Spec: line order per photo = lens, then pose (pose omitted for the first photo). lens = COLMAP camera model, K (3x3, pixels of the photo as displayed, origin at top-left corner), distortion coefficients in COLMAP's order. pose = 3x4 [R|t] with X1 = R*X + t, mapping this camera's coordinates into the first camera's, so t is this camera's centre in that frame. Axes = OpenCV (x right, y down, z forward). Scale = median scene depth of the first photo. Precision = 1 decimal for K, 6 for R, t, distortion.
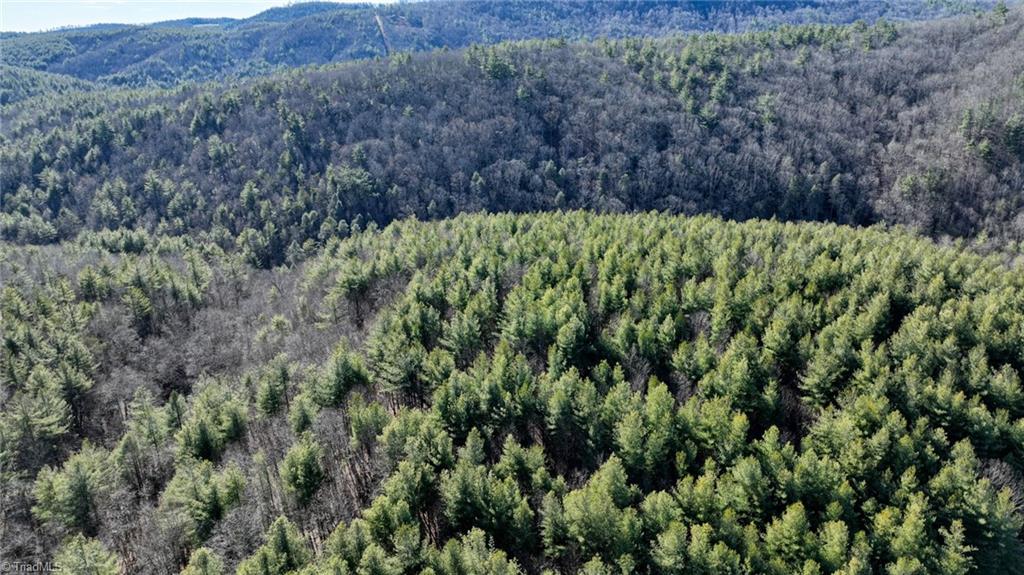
lens RADIAL K [[721.7, 0, 513.7], [0, 721.7, 285.5], [0, 0, 1]] dist [-0.001210, 0.018969]
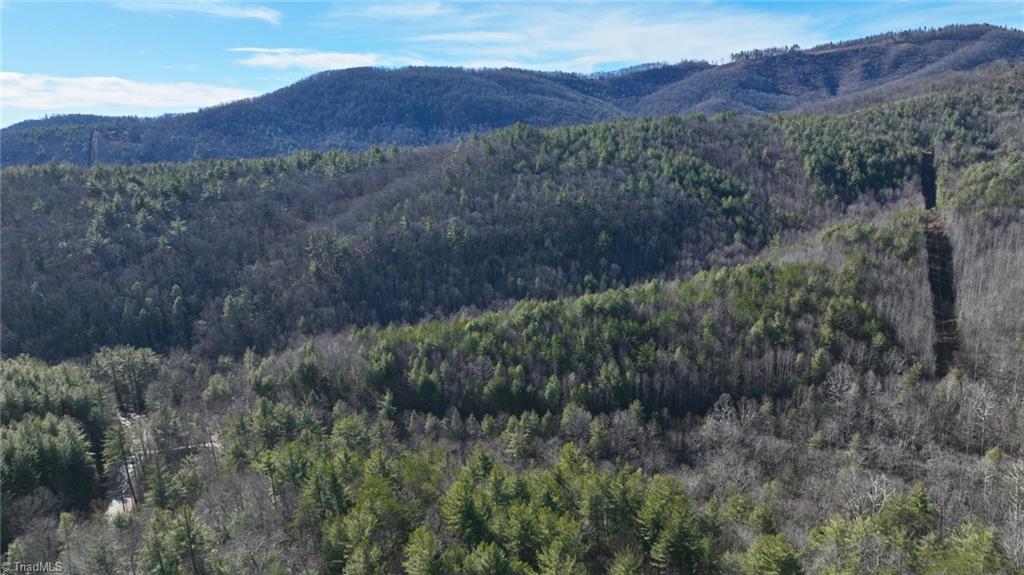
lens RADIAL K [[721.7, 0, 517.1], [0, 721.7, 286.9], [0, 0, 1]] dist [-0.001210, 0.018969]
pose [[0.981975, -0.040332, 0.184659, 0.191197], [0.065175, 0.989302, -0.130512, -0.001008], [-0.177419, 0.140195, 0.974098, -0.023662]]
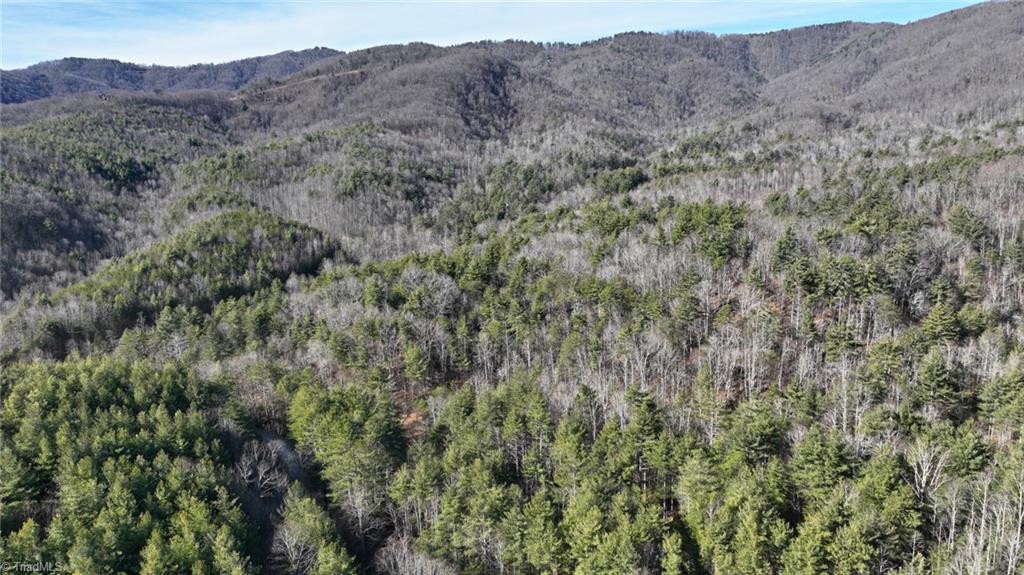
lens RADIAL K [[721.7, 0, 511.6], [0, 721.7, 286.4], [0, 0, 1]] dist [-0.001210, 0.018969]
pose [[0.073331, -0.189713, 0.979097, -0.037281], [0.366938, 0.918008, 0.150393, -0.000884], [-0.927350, 0.348240, 0.136932, 0.013538]]
